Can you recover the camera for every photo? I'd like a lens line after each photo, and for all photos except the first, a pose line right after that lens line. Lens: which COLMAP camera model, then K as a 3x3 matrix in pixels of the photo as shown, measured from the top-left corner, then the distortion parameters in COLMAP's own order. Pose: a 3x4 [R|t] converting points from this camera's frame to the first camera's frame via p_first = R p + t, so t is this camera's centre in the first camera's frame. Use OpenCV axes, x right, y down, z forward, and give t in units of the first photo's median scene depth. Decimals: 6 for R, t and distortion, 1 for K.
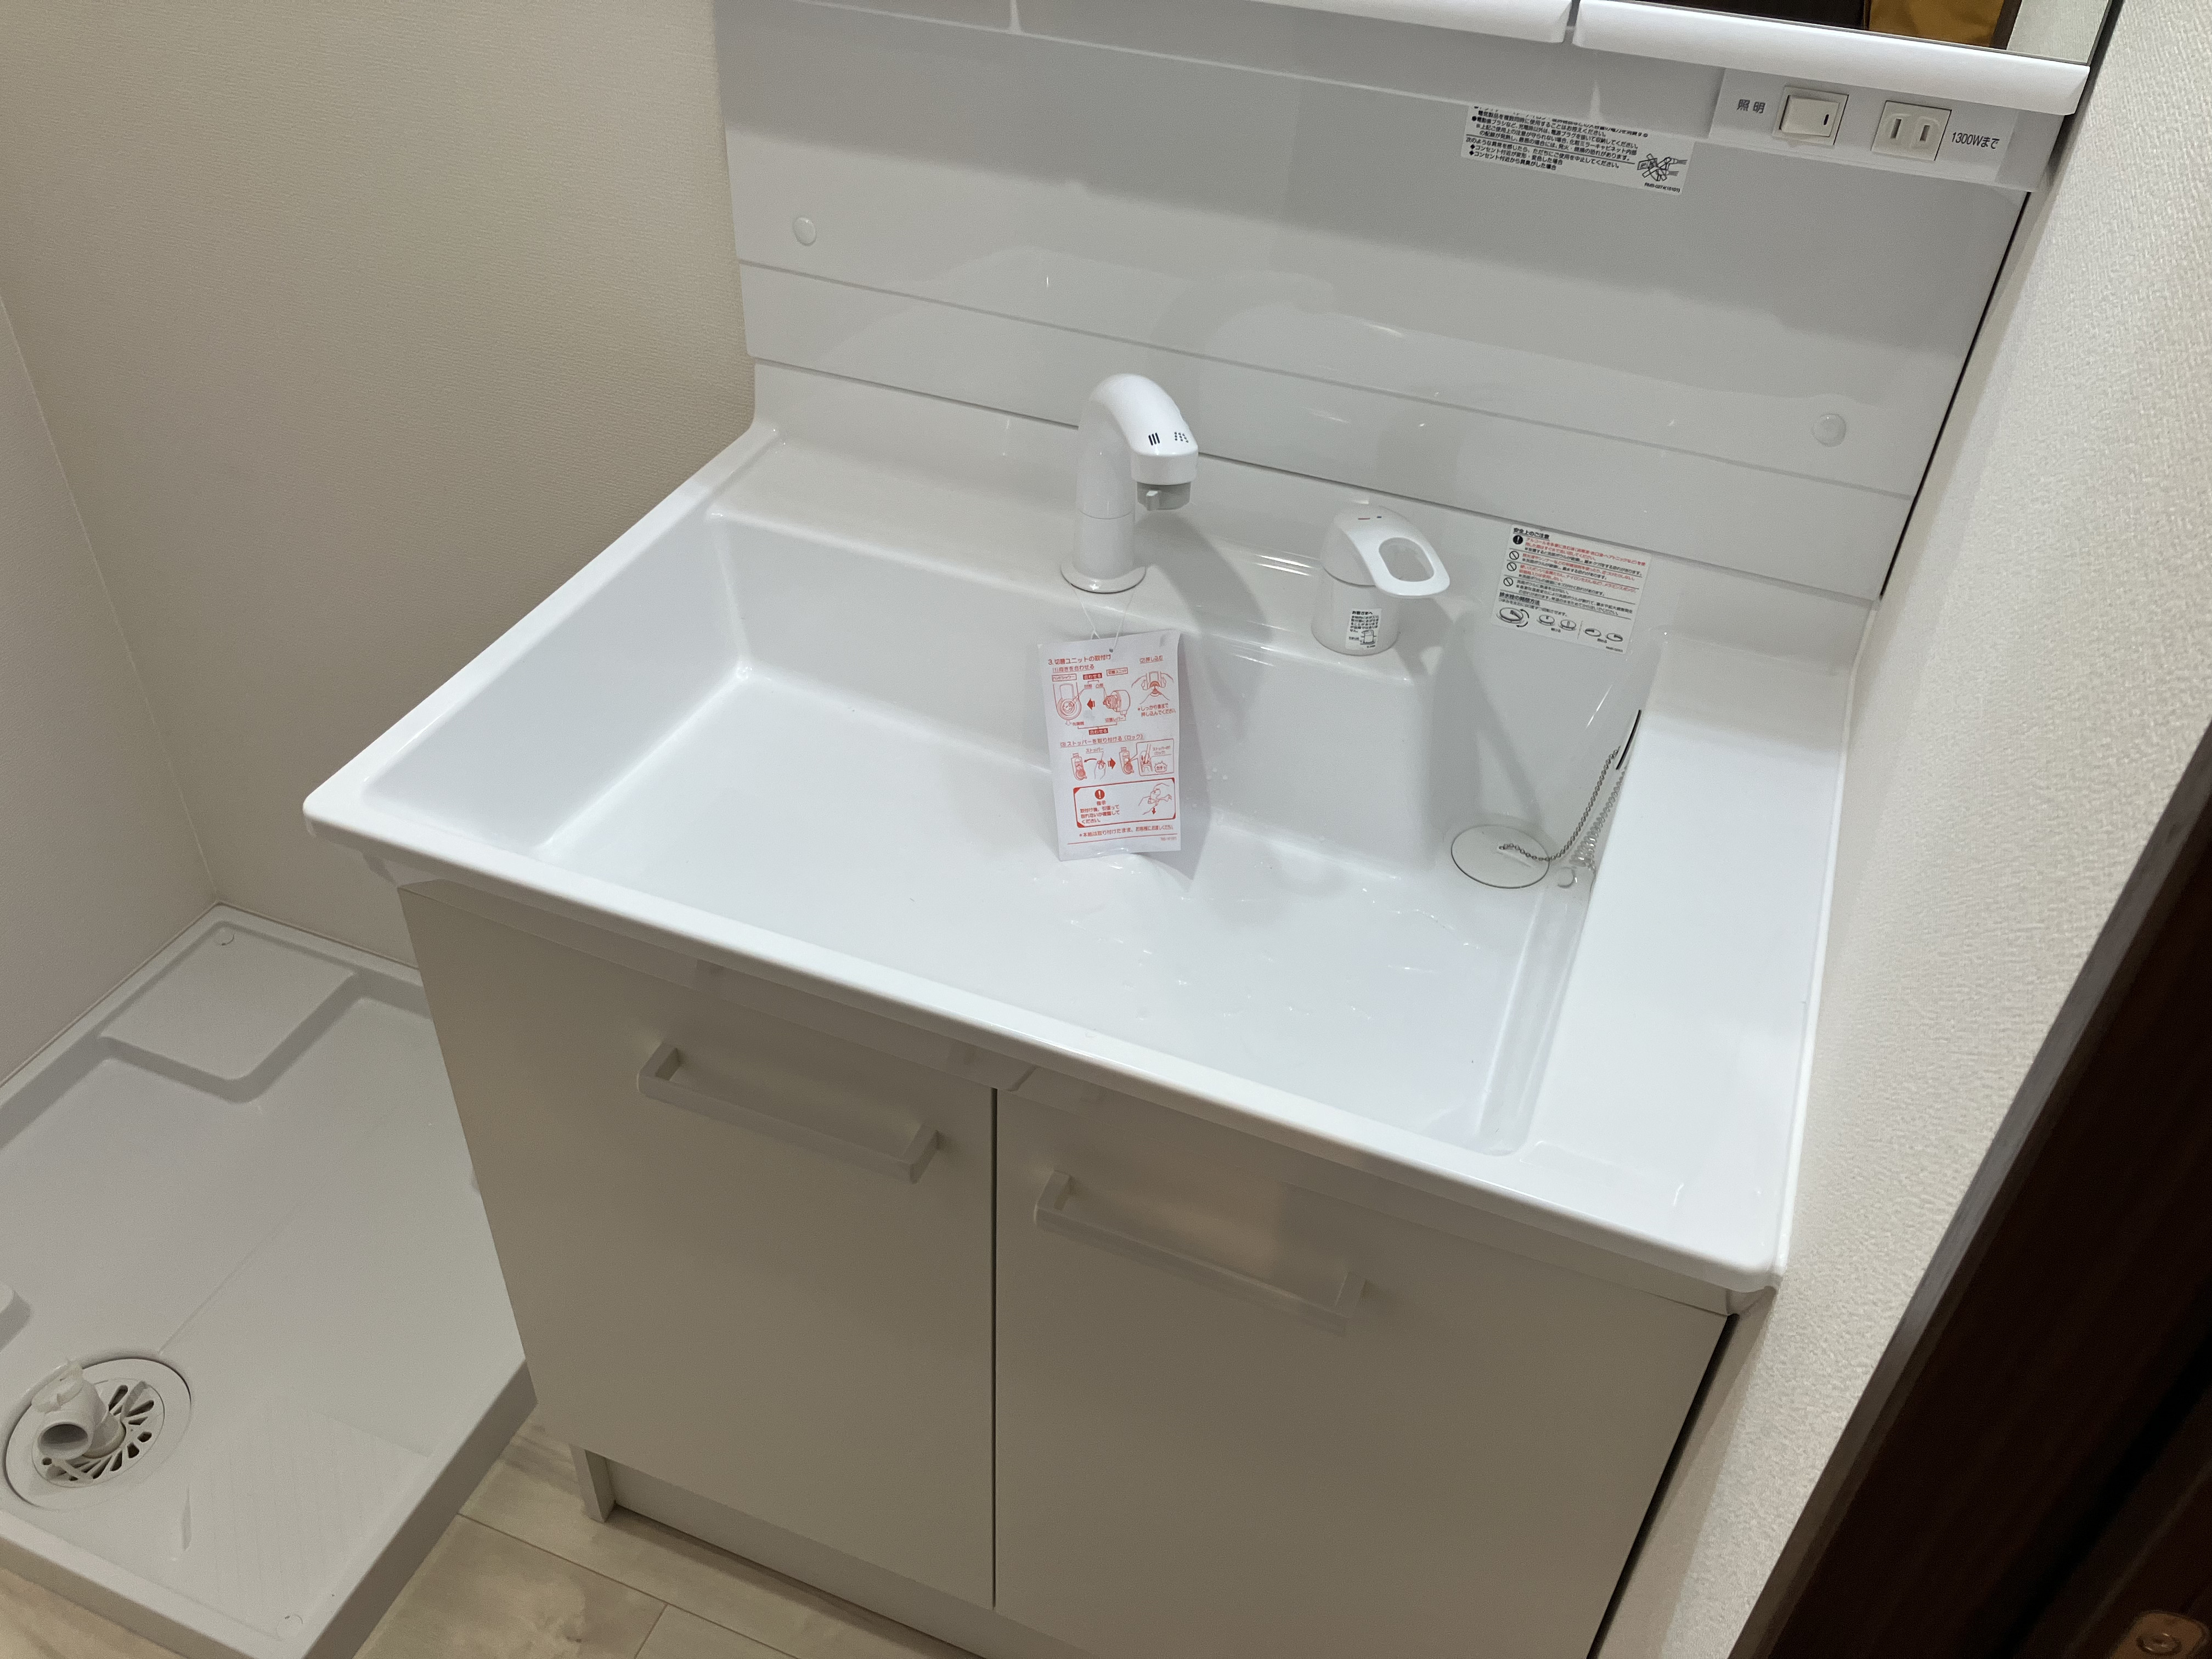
lens RADIAL K [[1787.8, 0, 1134.5], [0, 1787.8, 837.3], [0, 0, 1]] dist [0.040222, -0.089501]
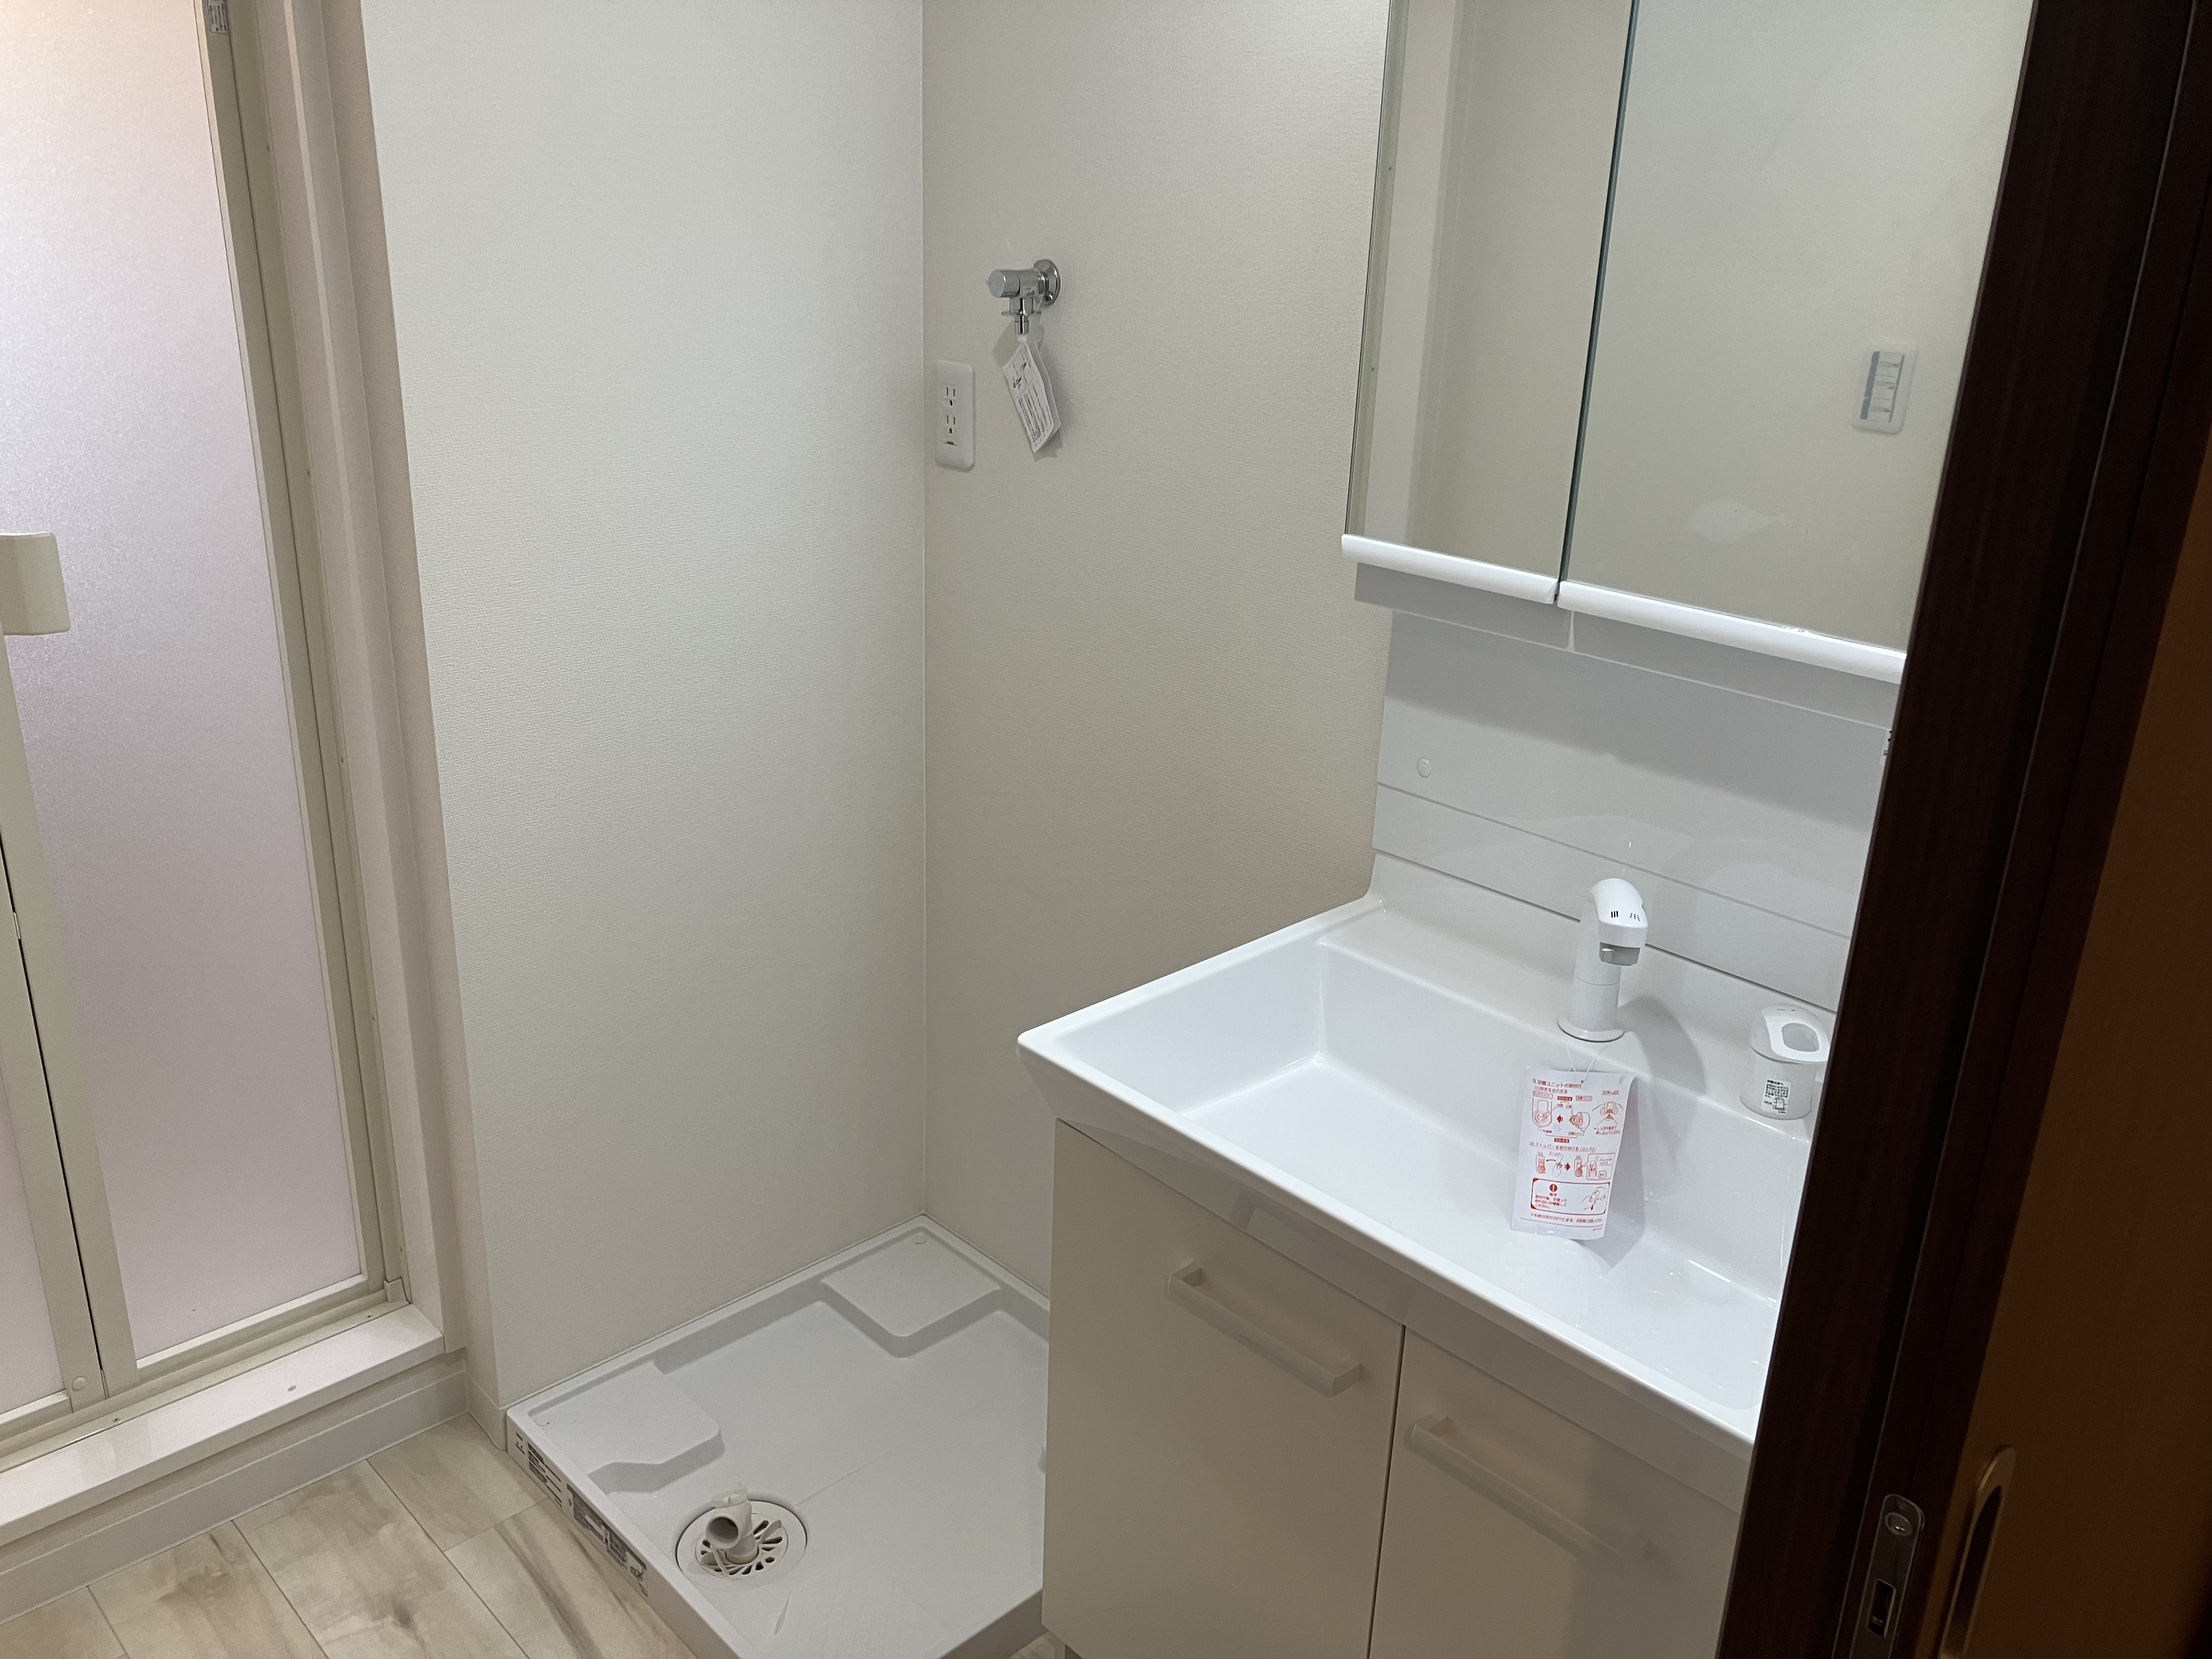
lens RADIAL K [[1802.6, 0, 1106.0], [0, 1802.6, 829.5], [0, 0, 1]] dist [0.004561, -0.508238]
pose [[0.905740, 0.128467, -0.403896, 0.179702], [-0.257033, 0.924211, -0.282433, 0.187851], [0.337002, 0.359626, 0.870115, -0.339748]]
